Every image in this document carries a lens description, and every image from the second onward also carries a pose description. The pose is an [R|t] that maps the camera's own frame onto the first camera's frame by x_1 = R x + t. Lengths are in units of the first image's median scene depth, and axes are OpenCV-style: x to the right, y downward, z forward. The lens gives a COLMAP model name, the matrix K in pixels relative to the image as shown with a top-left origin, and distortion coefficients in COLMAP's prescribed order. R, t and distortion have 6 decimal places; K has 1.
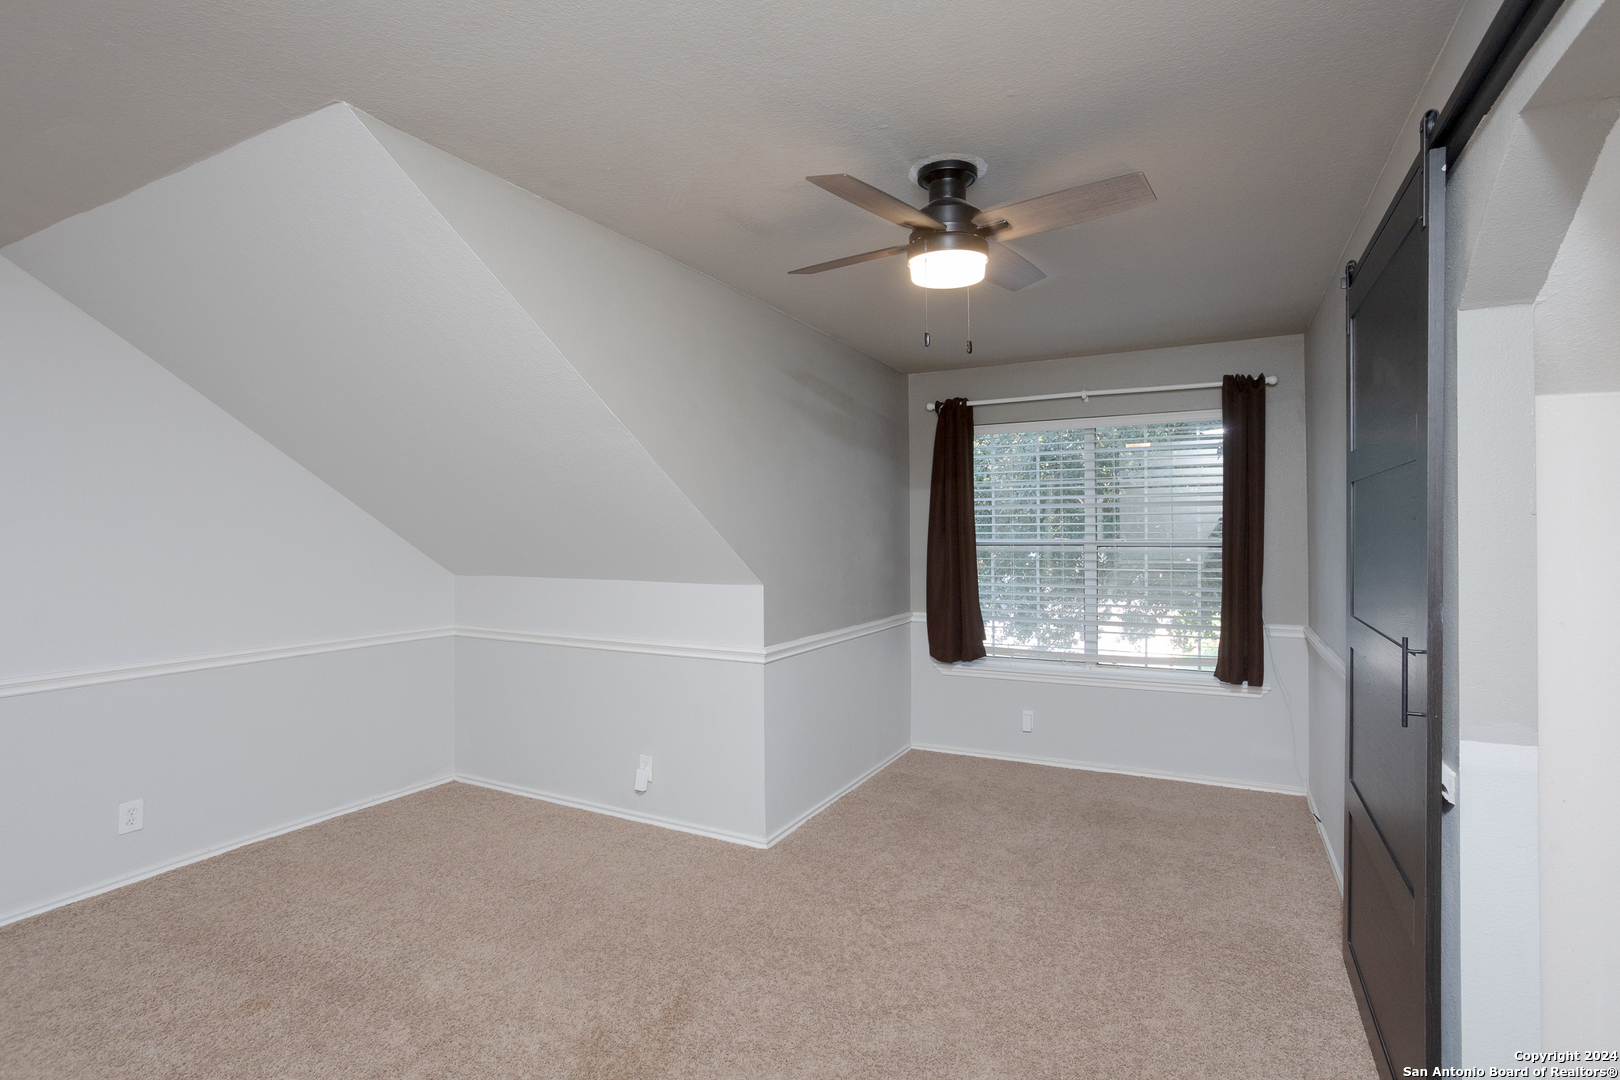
lens RADIAL K [[778.6, 0, 812.5], [0, 778.6, 525.8], [0, 0, 1]] dist [-0.024546, 0.000488]
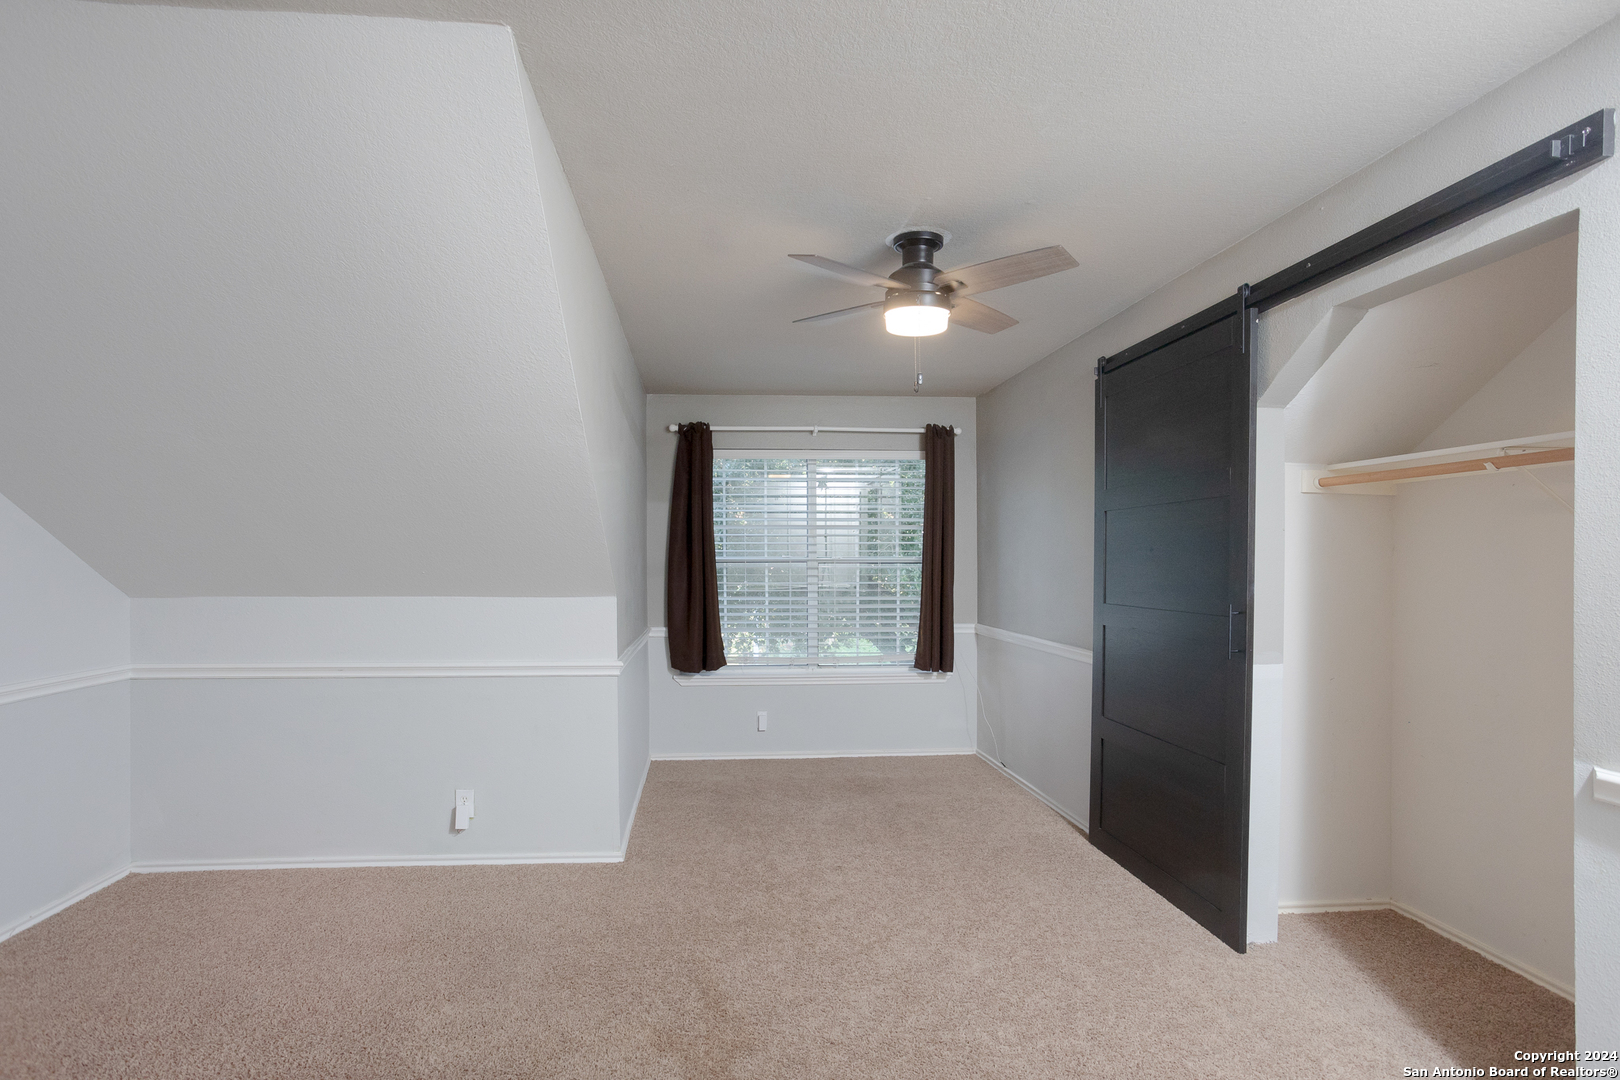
lens RADIAL K [[780.9, 0, 809.7], [0, 780.9, 563.6], [0, 0, 1]] dist [0.002748, 0.001325]
pose [[0.858057, 0.000703, 0.513554, -0.281001], [-0.008418, 0.999884, 0.012697, 0.015133], [-0.513486, -0.015218, 0.857963, 0.017782]]
